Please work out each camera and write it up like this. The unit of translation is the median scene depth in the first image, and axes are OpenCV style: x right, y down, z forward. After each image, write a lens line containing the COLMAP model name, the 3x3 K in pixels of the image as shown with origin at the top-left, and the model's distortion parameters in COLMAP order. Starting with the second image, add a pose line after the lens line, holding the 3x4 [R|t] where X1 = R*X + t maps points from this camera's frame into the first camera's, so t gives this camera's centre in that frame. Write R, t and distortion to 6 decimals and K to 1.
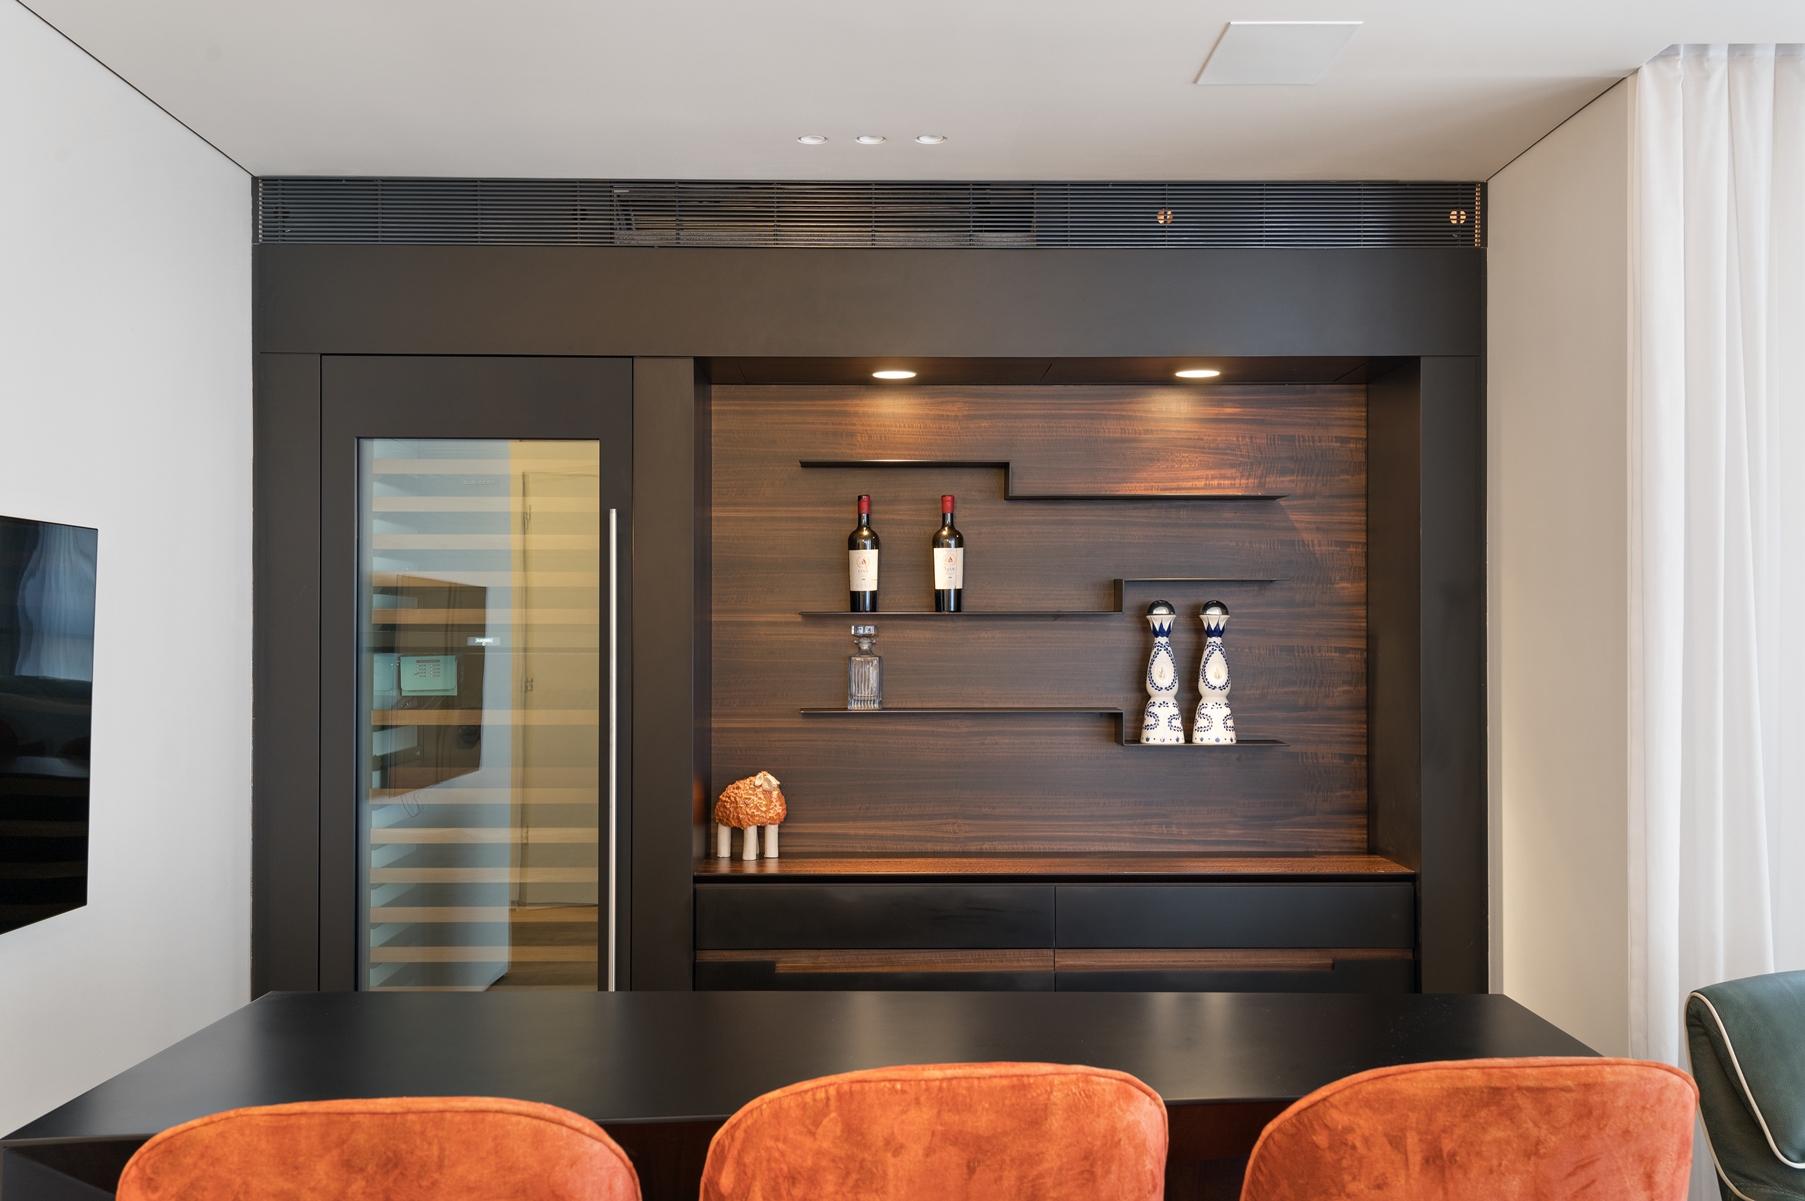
lens RADIAL K [[1795.1, 0, 899.3], [0, 1795.1, 624.6], [0, 0, 1]] dist [0.064227, -0.101943]
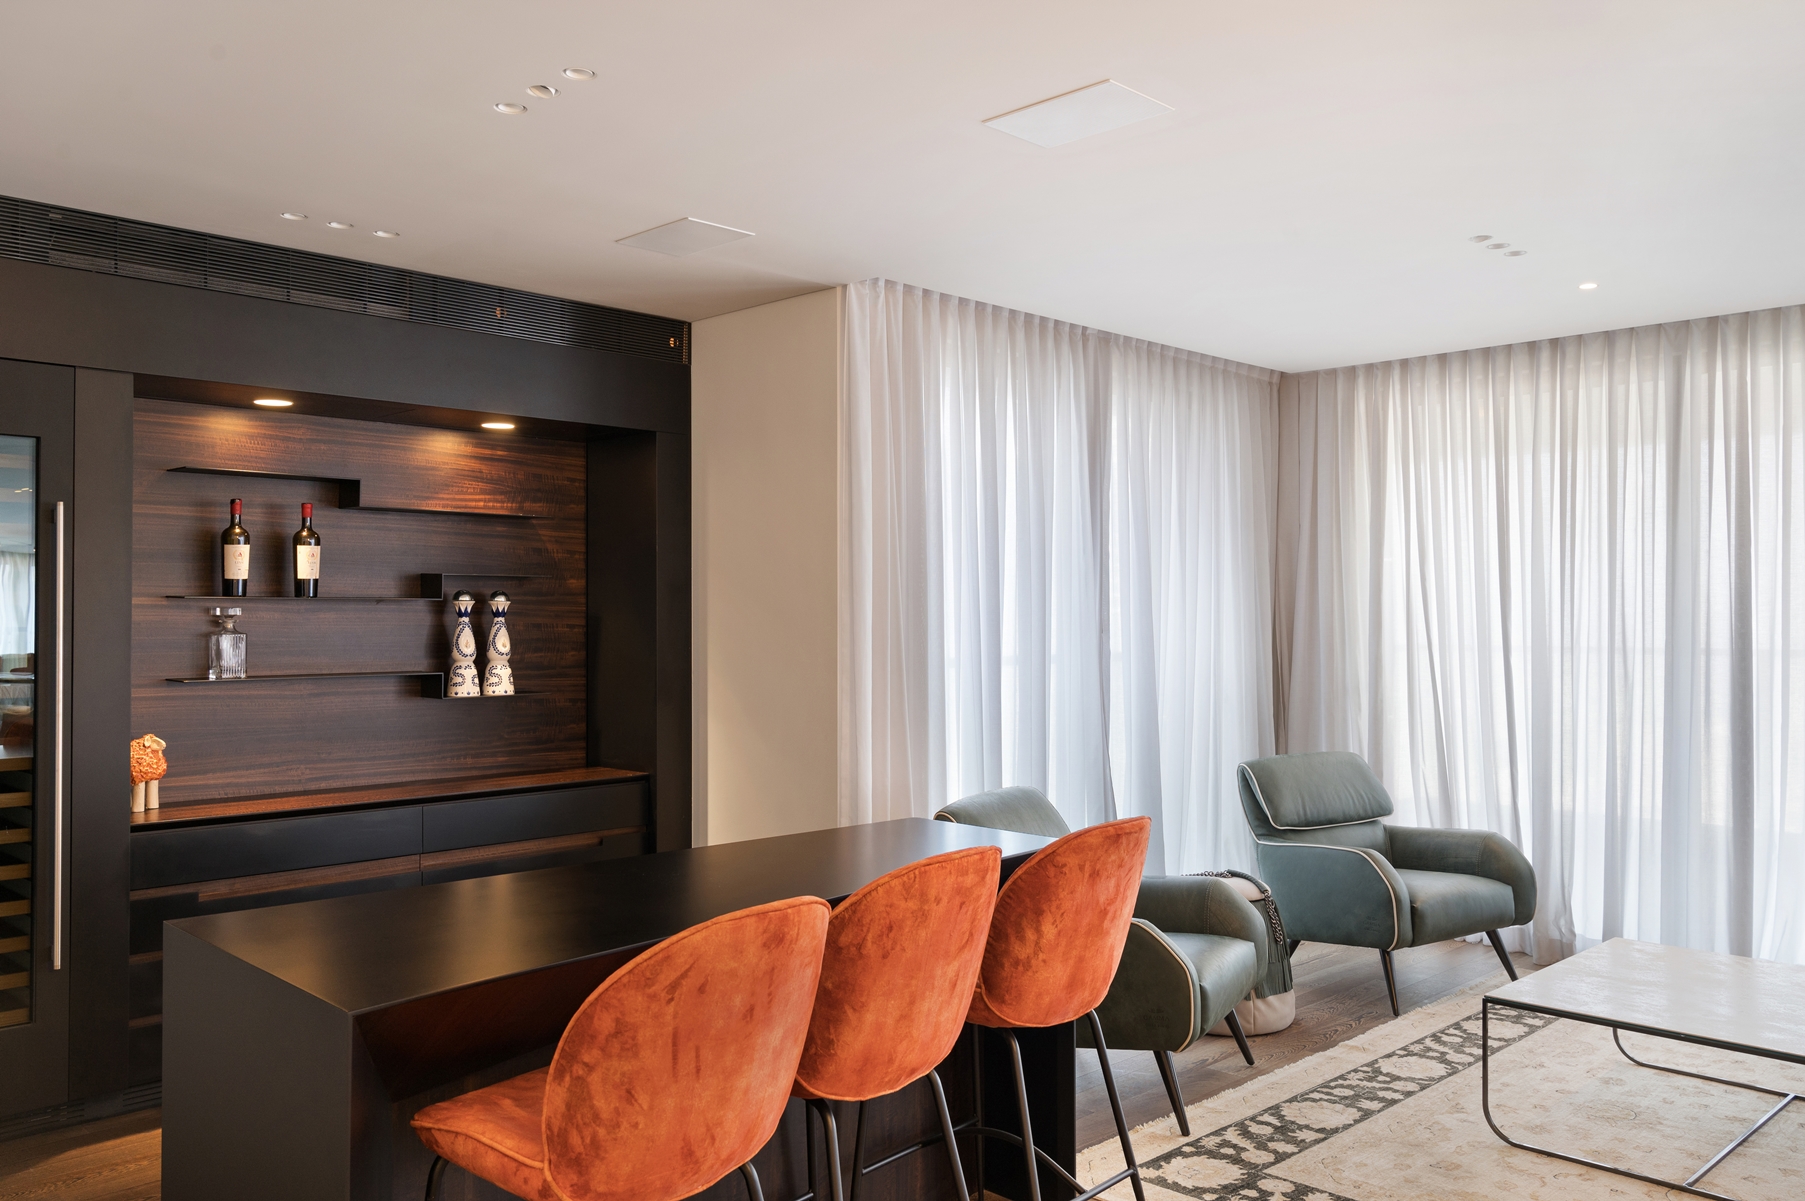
lens RADIAL K [[1439.3, 0, 902.5], [0, 1439.3, 600.5], [0, 0, 1]] dist [0.061288, -0.122249]
pose [[0.707081, 0.008030, 0.707087, -0.388626], [-0.005048, 0.999967, -0.006307, -0.000559], [-0.707114, 0.000890, 0.707099, 0.000559]]
